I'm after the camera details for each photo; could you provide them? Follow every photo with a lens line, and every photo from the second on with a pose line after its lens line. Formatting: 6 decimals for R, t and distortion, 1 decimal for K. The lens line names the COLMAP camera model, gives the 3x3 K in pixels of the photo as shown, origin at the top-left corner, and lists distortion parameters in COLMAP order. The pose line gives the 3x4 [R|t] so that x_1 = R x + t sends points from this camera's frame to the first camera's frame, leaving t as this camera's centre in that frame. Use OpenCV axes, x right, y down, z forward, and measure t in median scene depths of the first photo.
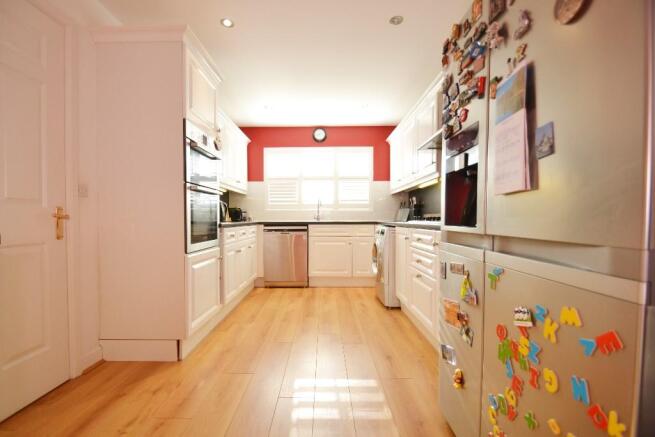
lens RADIAL K [[288.0, 0, 326.1], [0, 288.0, 222.8], [0, 0, 1]] dist [0.002572, -0.006920]
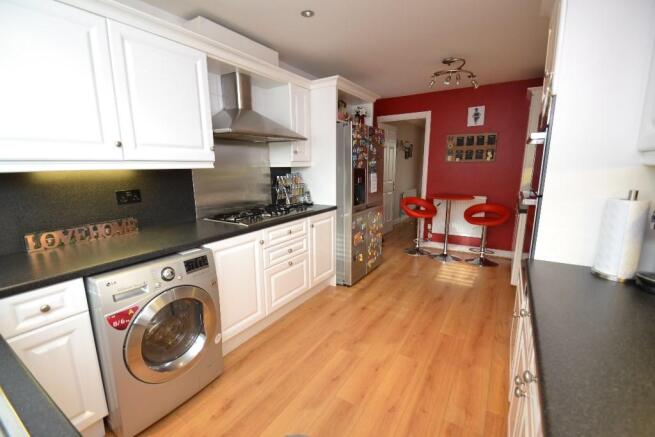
lens RADIAL K [[288.0, 0, 325.4], [0, 288.0, 221.0], [0, 0, 1]] dist [0.002572, -0.006920]
pose [[-0.837506, -0.089621, 0.539028, -0.250774], [0.016105, 0.981981, 0.188291, -0.128114], [-0.546191, 0.166376, -0.820972, 1.198535]]
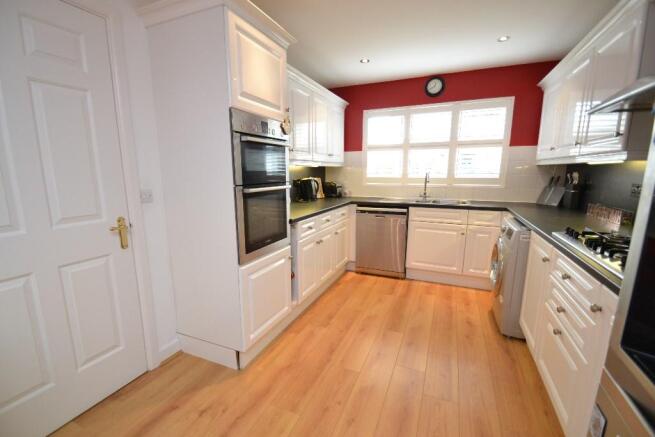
lens RADIAL K [[288.0, 0, 326.0], [0, 288.0, 221.3], [0, 0, 1]] dist [0.002572, -0.006920]
pose [[0.913835, 0.076227, -0.398866, 0.061812], [-0.008968, 0.985773, 0.167844, -0.103544], [0.405986, -0.149805, 0.901518, 0.180448]]
